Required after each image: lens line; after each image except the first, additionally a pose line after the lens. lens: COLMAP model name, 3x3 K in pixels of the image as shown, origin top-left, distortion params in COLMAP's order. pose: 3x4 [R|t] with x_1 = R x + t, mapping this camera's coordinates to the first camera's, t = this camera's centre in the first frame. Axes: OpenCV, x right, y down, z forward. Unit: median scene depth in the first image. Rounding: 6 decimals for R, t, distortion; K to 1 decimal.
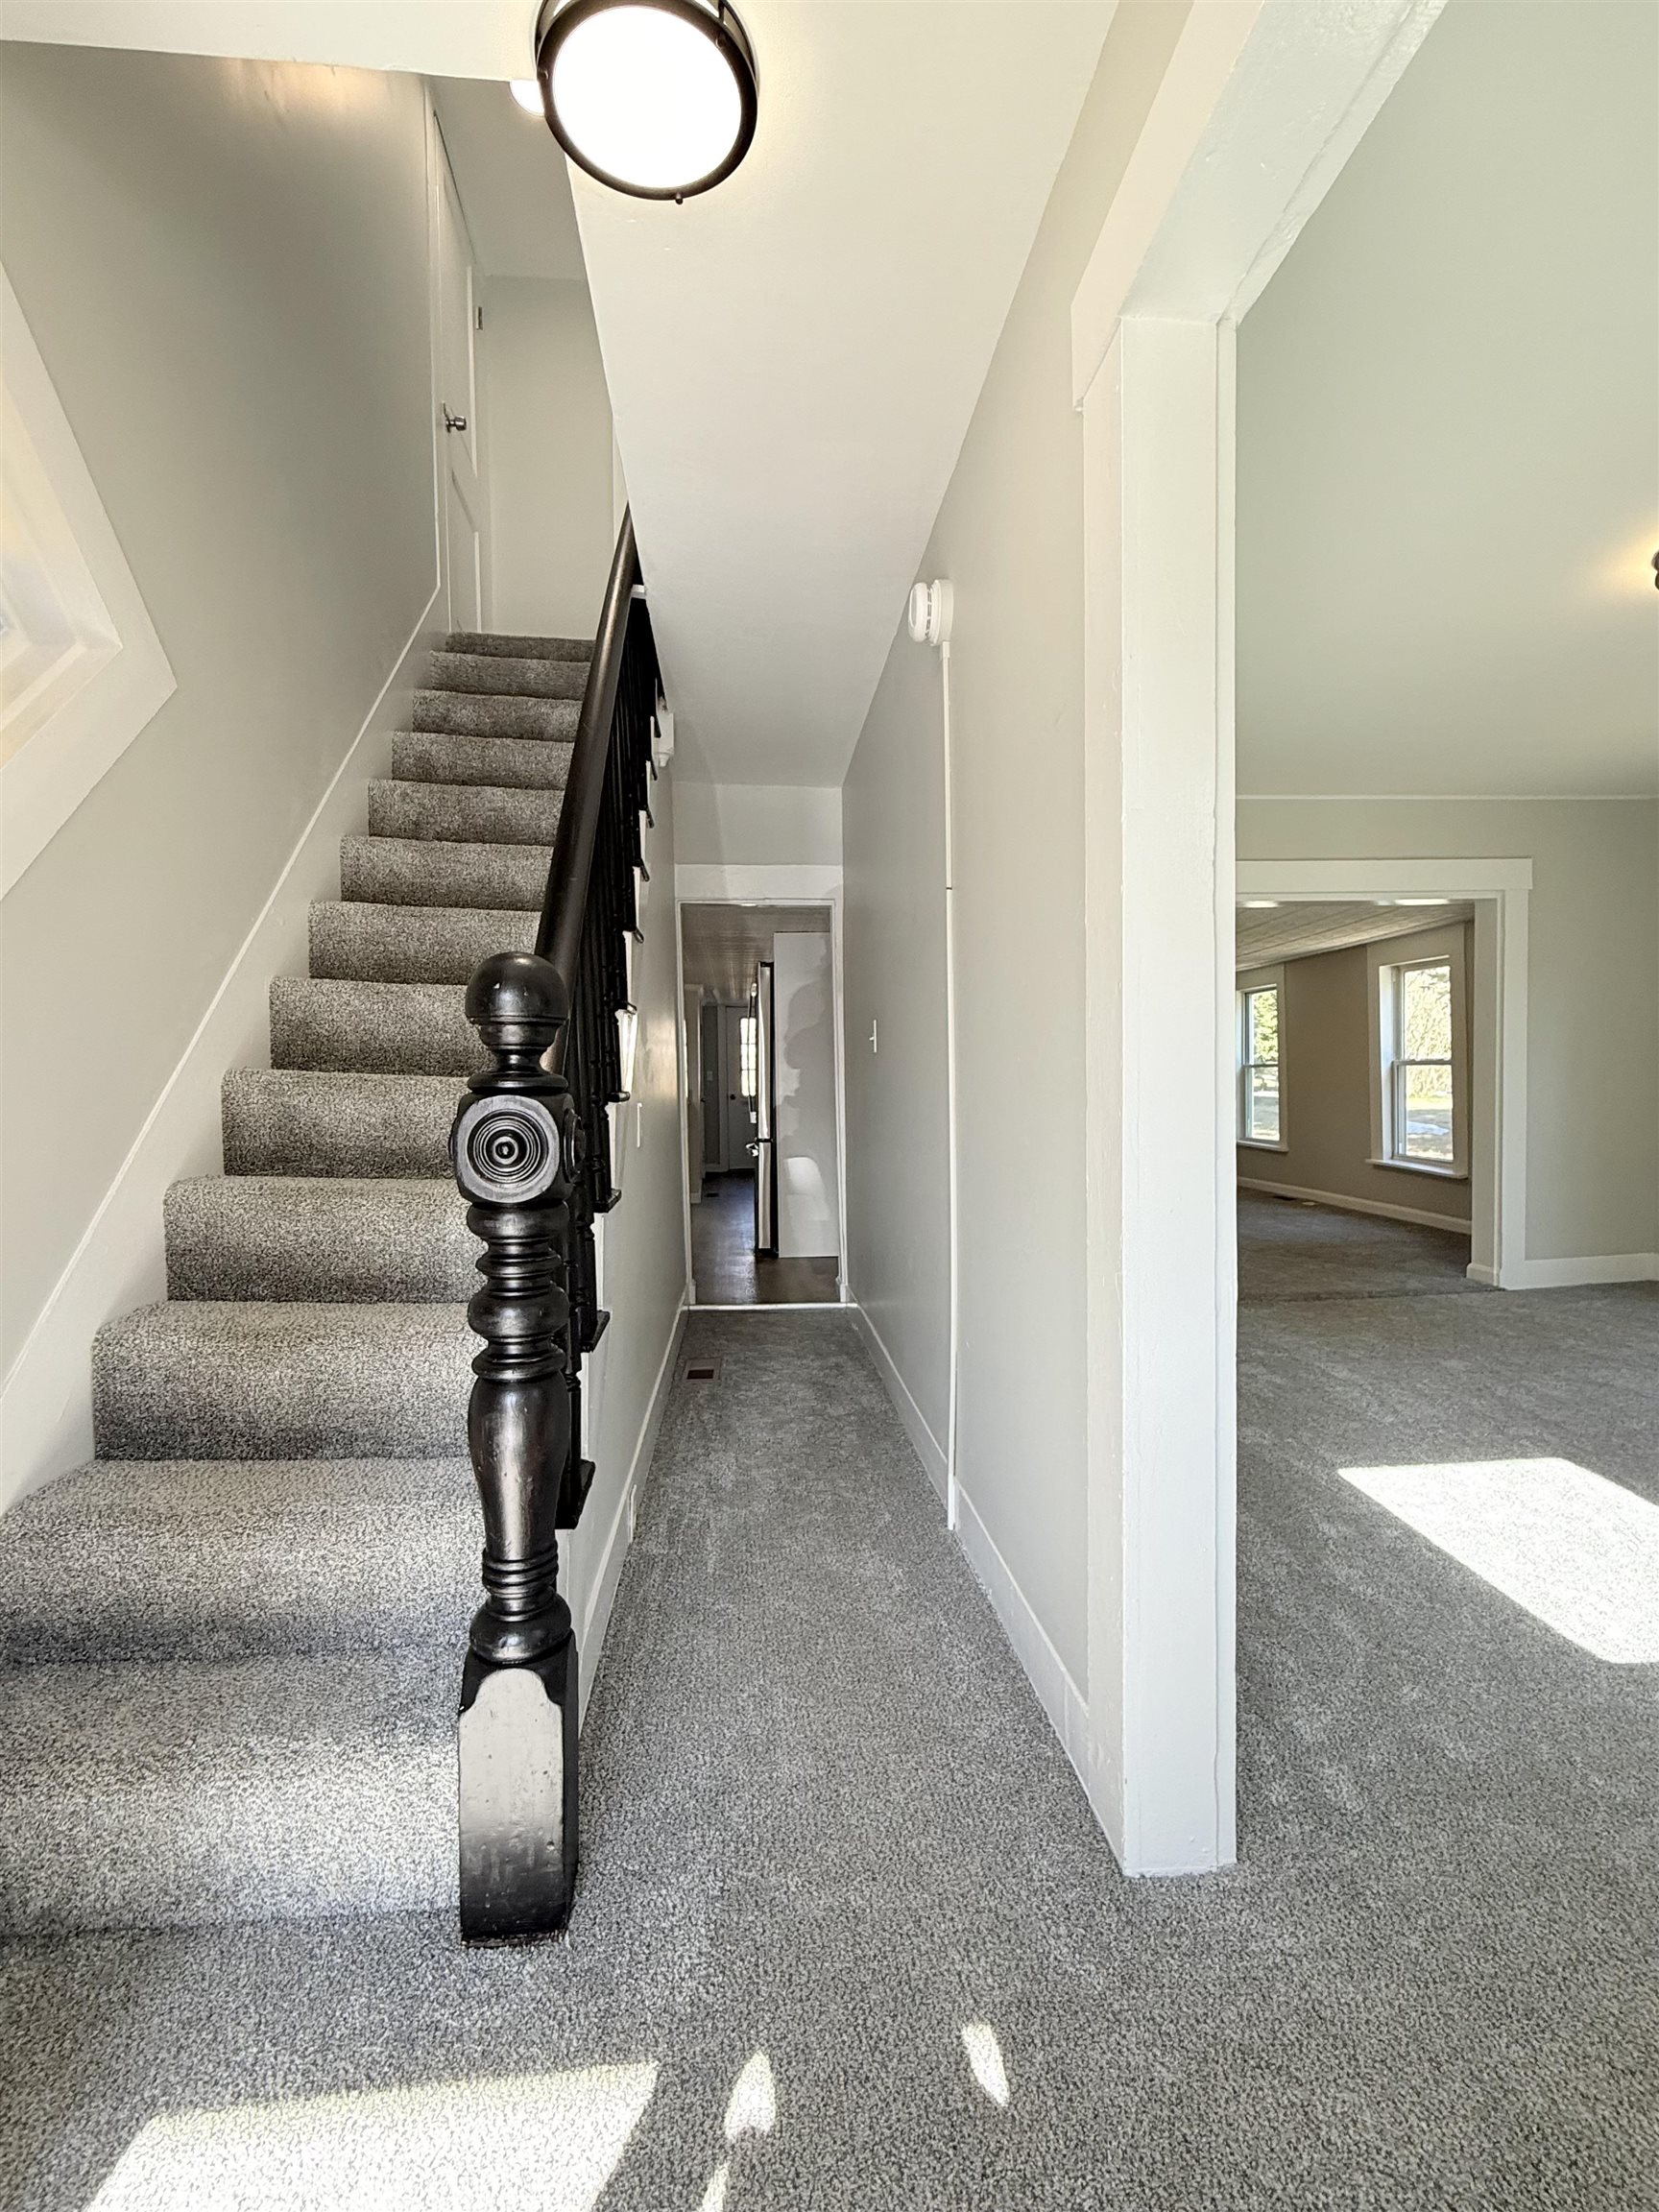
lens RADIAL K [[1041.8, 0, 840.5], [0, 1041.8, 1111.3], [0, 0, 1]] dist [-0.009251, 0.003869]
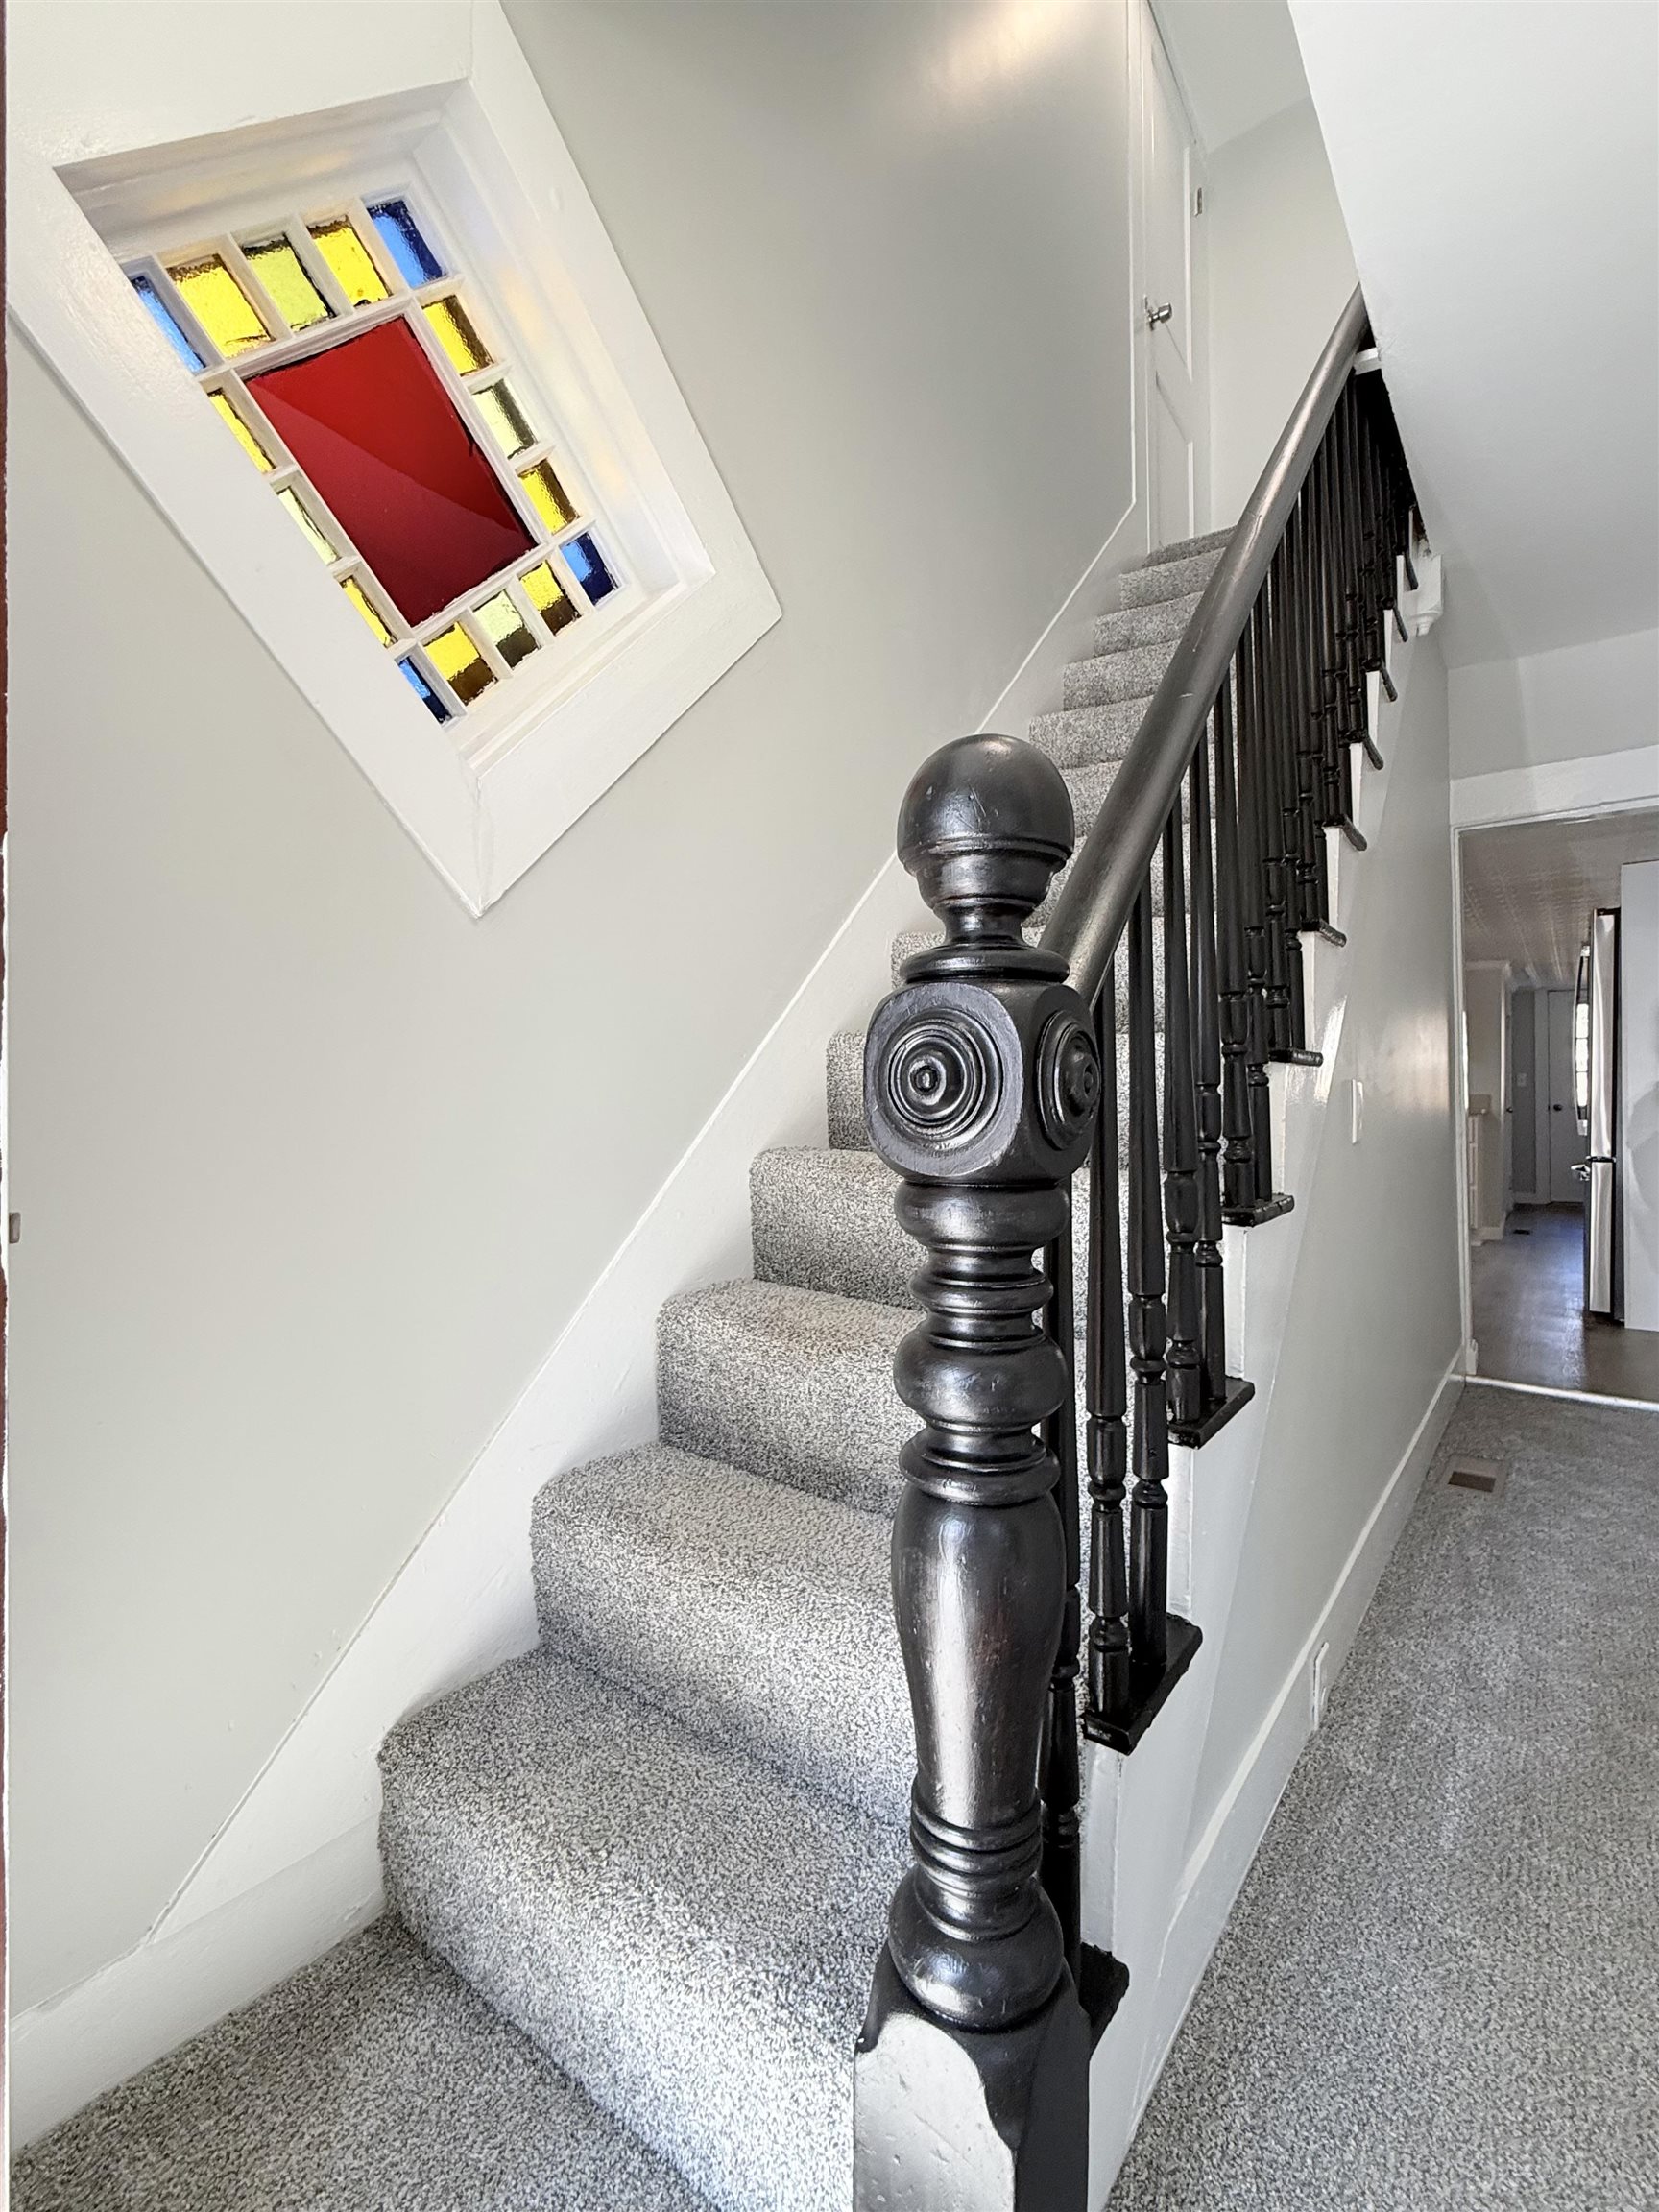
lens RADIAL K [[1041.8, 0, 791.3], [0, 1041.8, 1098.4], [0, 0, 1]] dist [-0.009251, 0.003869]
pose [[0.736340, 0.008350, -0.676560, -0.003066], [-0.025243, 0.999567, -0.015136, 0.031783], [0.676141, 0.028223, 0.736232, 0.302226]]
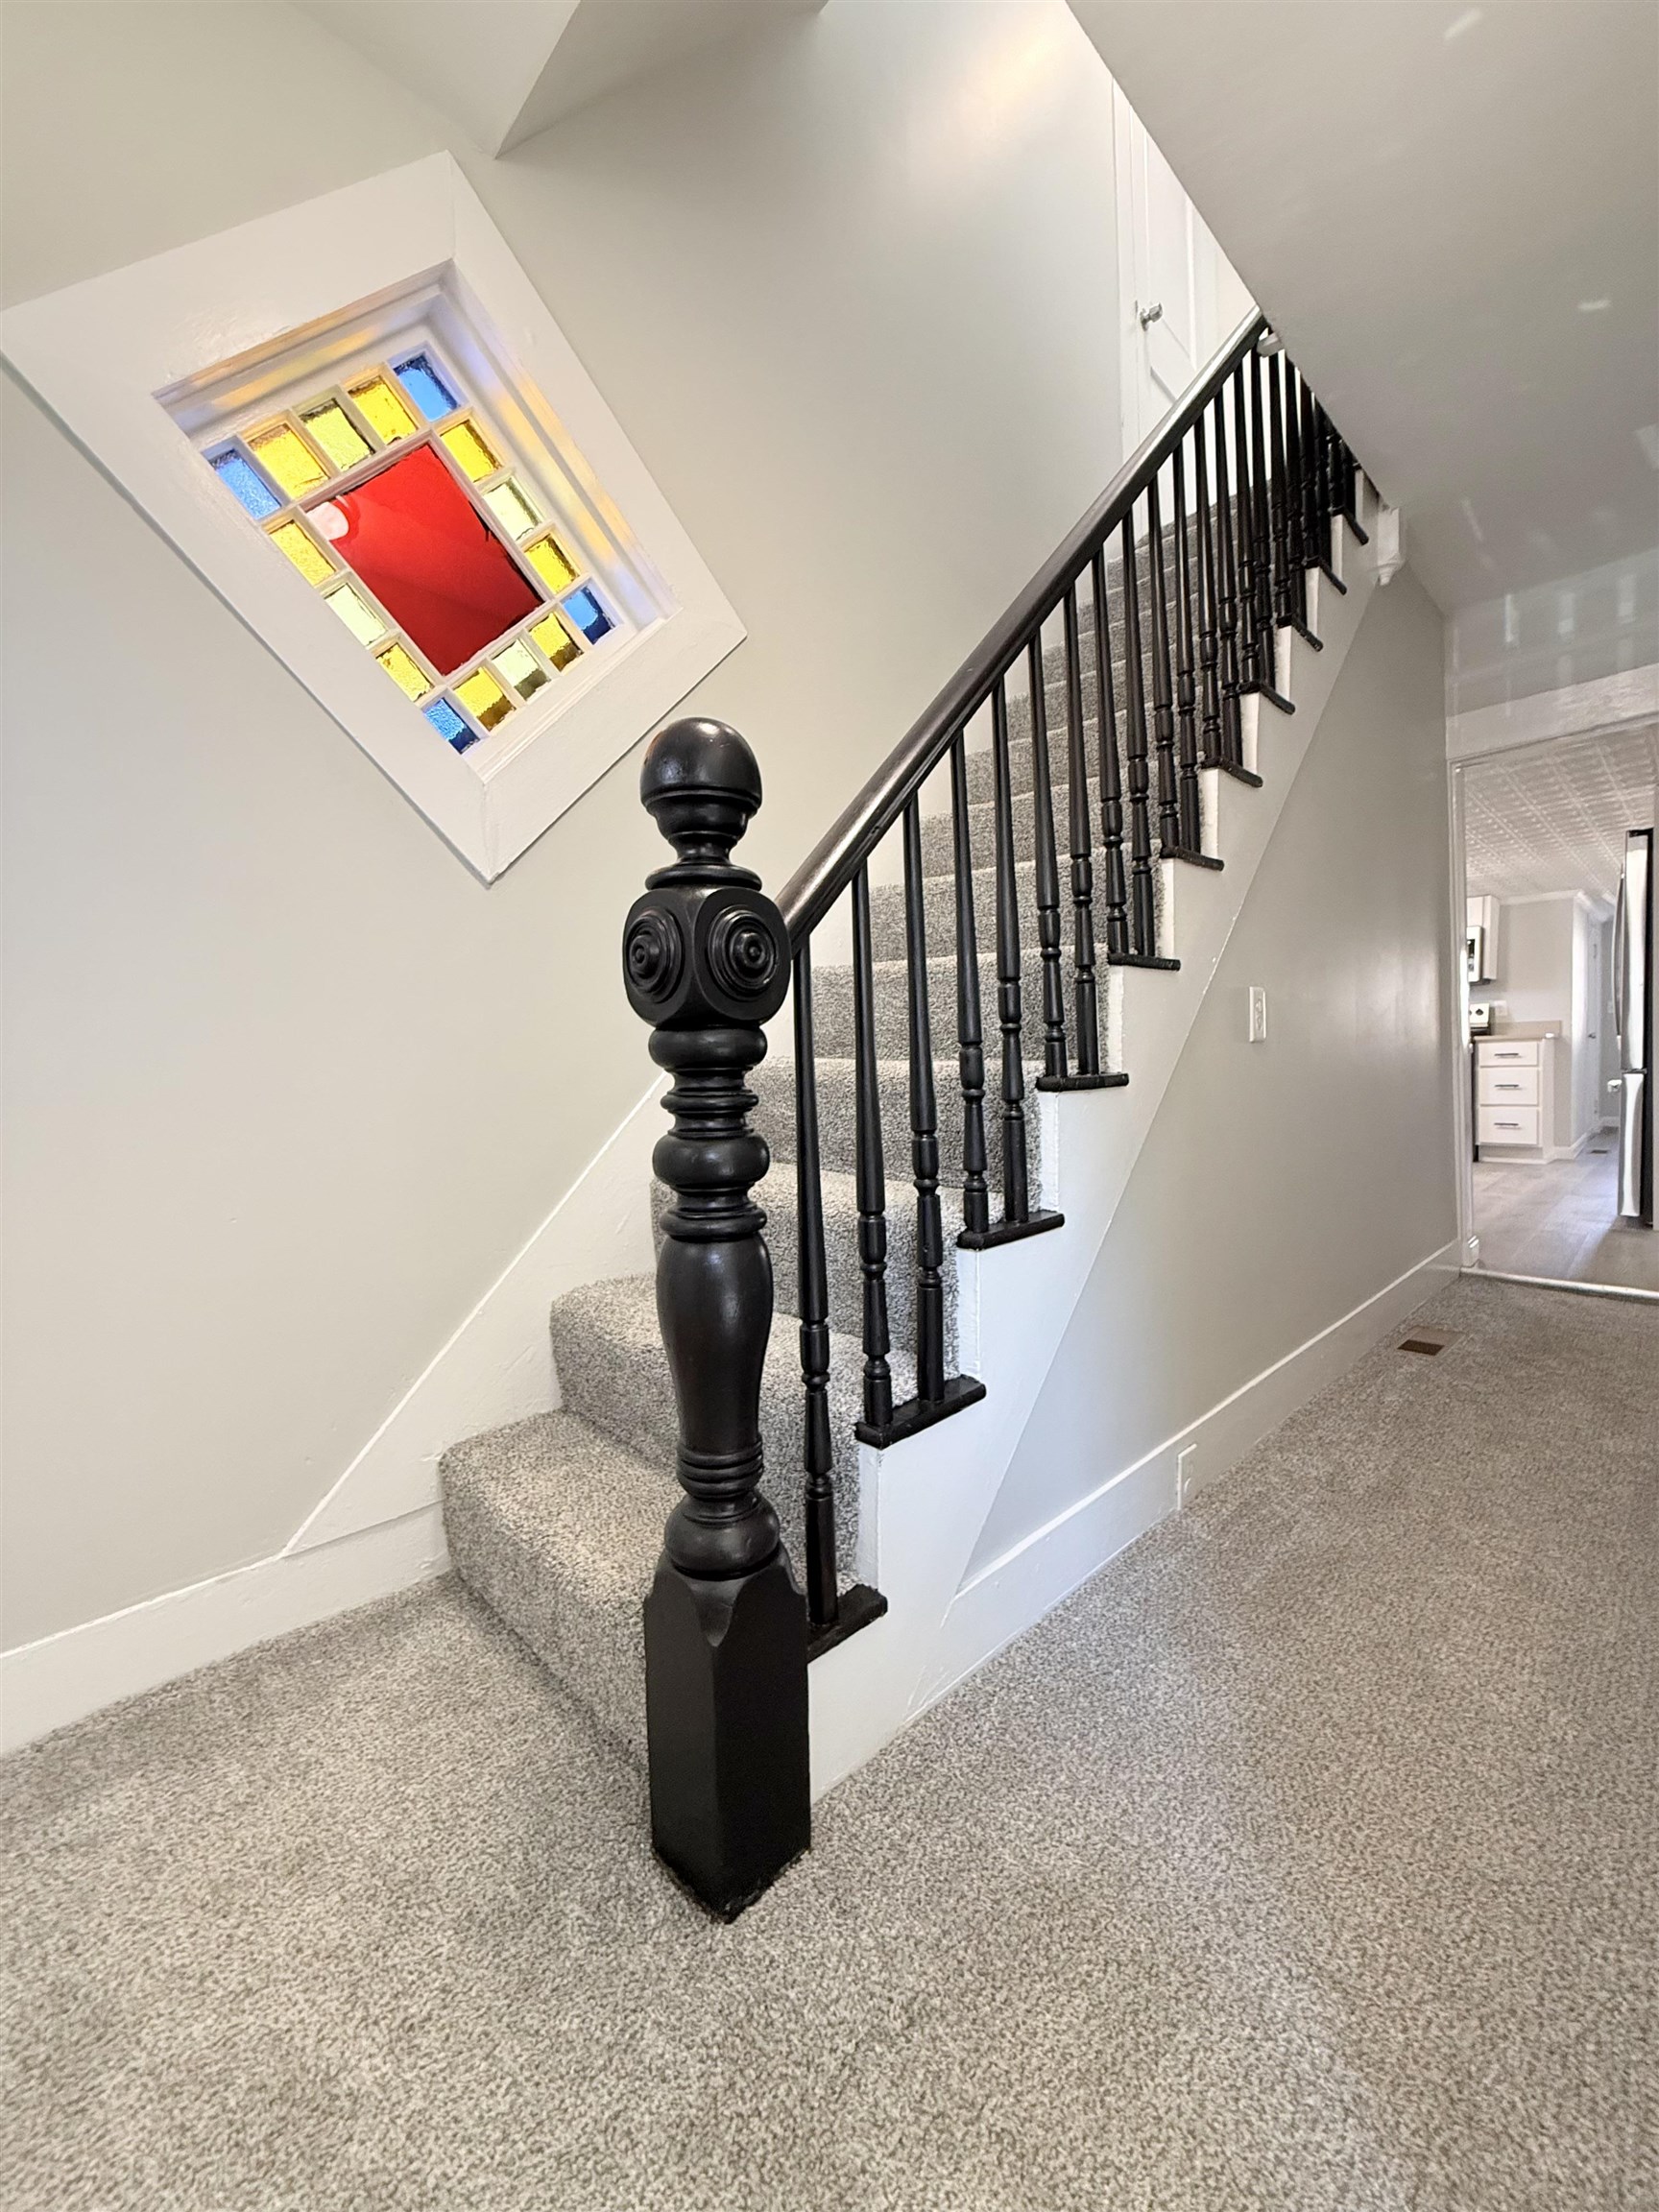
lens RADIAL K [[883.5, 0, 768.6], [0, 883.5, 1100.8], [0, 0, 1]] dist [0.000406, -0.000337]
pose [[0.611002, 0.029033, -0.791096, 0.156802], [0.002631, 0.999247, 0.038704, 0.067809], [0.791624, -0.025729, 0.610466, 0.356616]]
